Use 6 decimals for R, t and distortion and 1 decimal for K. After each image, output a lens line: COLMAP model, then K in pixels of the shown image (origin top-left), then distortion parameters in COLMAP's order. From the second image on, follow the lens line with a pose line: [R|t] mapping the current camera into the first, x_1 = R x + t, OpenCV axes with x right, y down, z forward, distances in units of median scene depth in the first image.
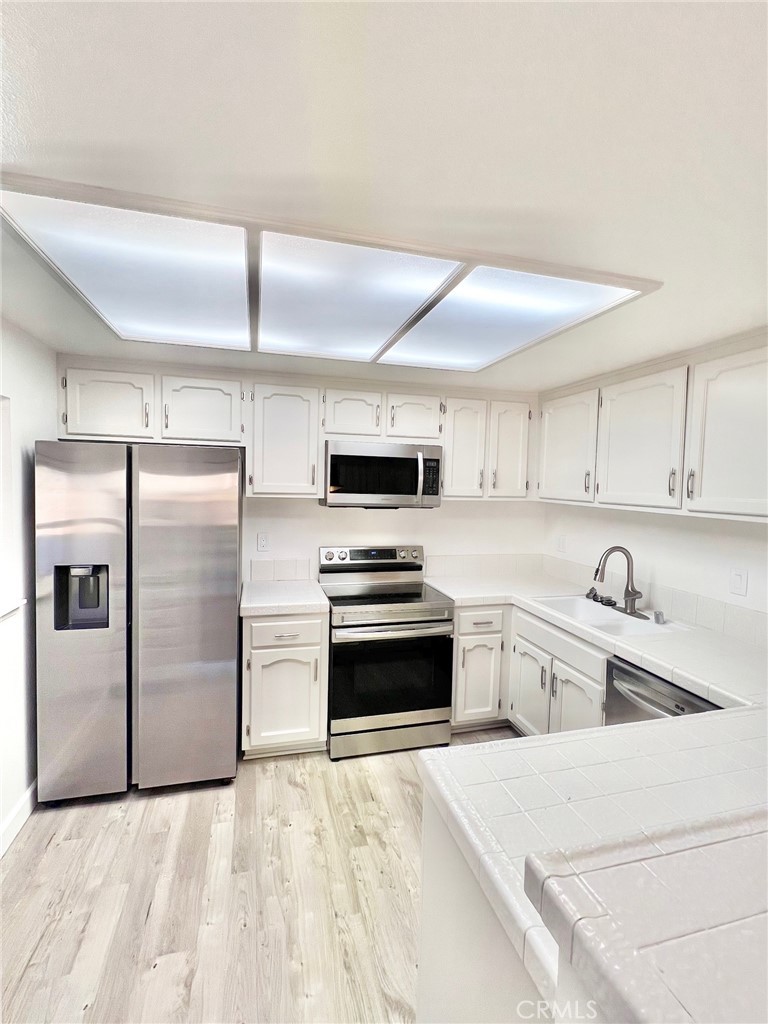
lens RADIAL K [[471.8, 0, 381.8], [0, 471.8, 511.1], [0, 0, 1]] dist [-0.000690, 0.000483]
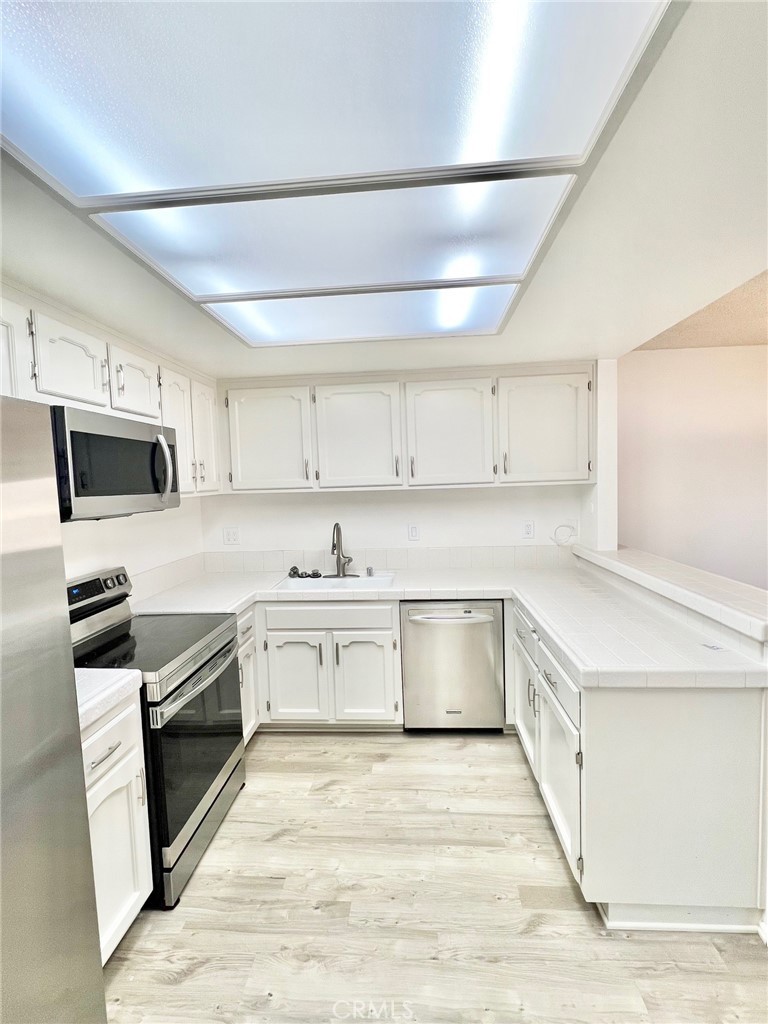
lens RADIAL K [[471.8, 0, 381.4], [0, 471.8, 509.6], [0, 0, 1]] dist [-0.000690, 0.000483]
pose [[0.333356, -0.095723, 0.937929, -0.636888], [0.100961, 0.992736, 0.065433, -0.027820], [-0.937380, 0.072882, 0.340599, 0.536341]]
